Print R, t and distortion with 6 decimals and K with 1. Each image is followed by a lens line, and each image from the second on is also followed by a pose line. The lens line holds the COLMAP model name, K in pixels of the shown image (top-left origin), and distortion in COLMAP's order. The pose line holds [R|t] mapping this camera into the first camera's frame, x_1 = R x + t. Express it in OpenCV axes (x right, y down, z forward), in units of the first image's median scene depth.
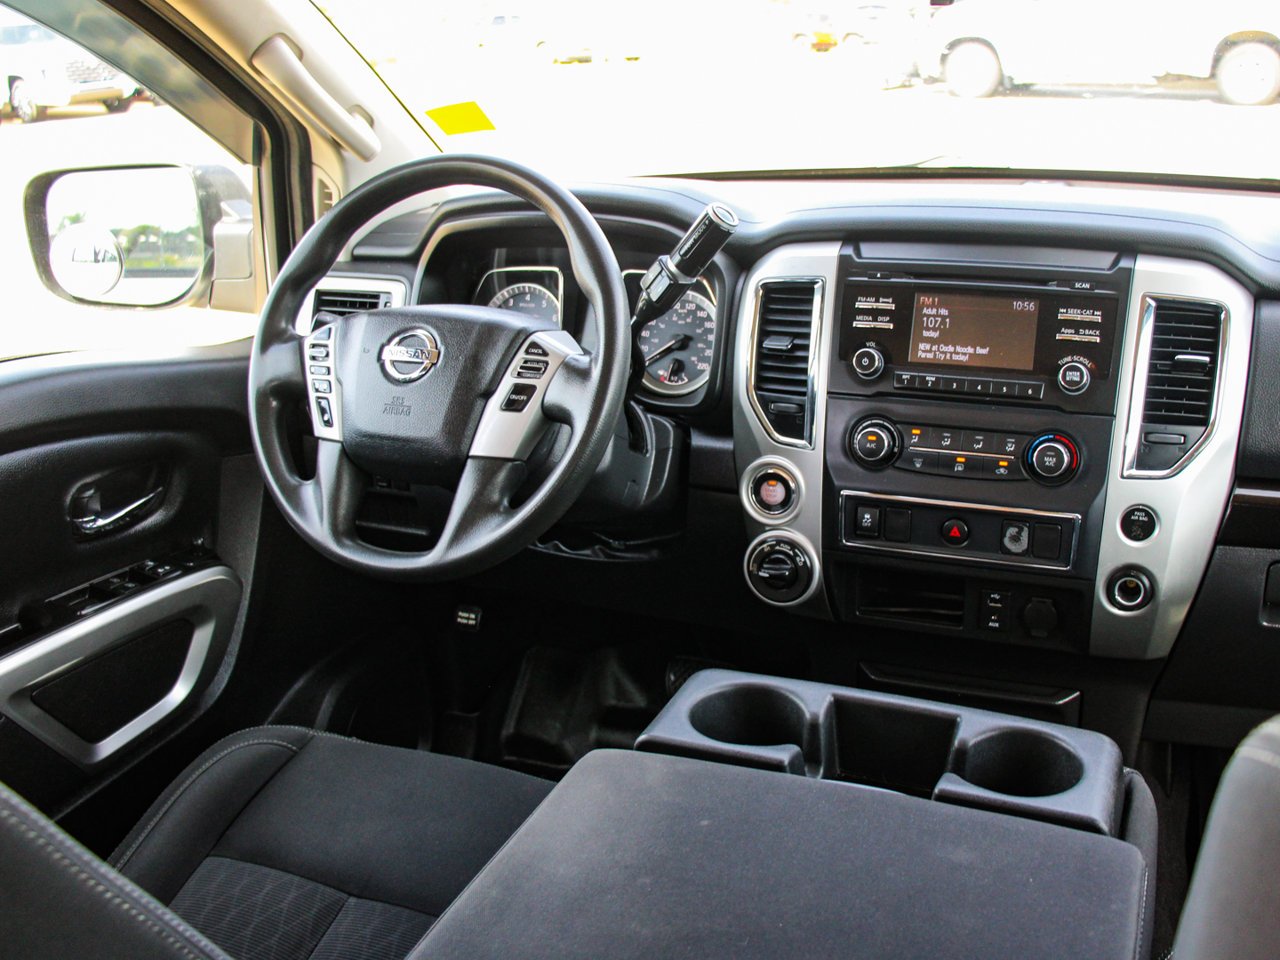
lens RADIAL K [[1280.3, 0, 640.0], [0, 1280.3, 480.0], [0, 0, 1]] dist [-0.178670, 0.096942]
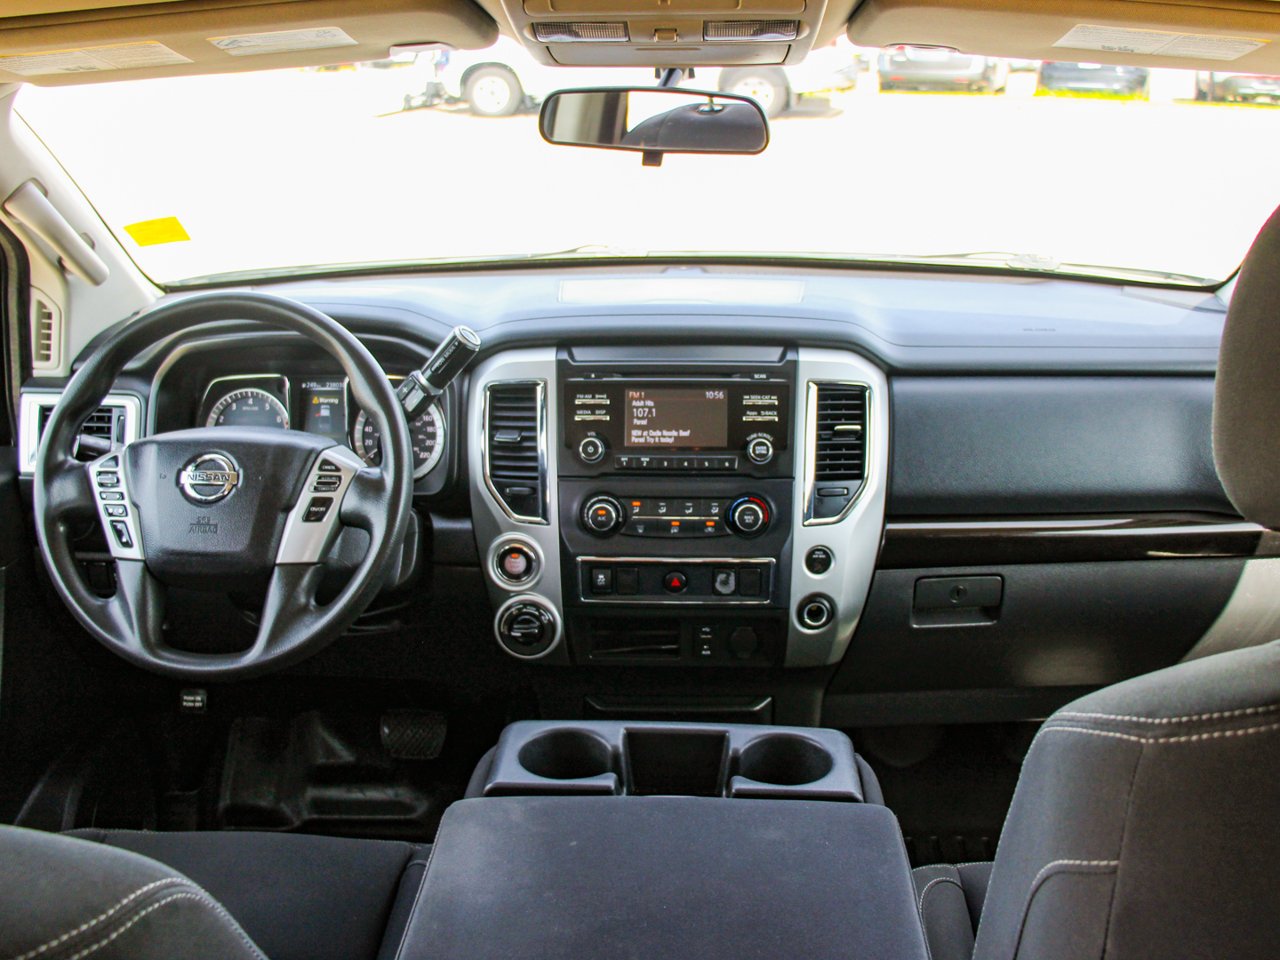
lens RADIAL K [[1280.3, 0, 640.0], [0, 1280.3, 480.0], [0, 0, 1]] dist [-0.178670, 0.096942]
pose [[0.939214, -0.086214, 0.332333, -0.186452], [0.093067, 0.995649, -0.004728, -0.054906], [-0.330479, 0.035370, 0.943150, -0.159240]]
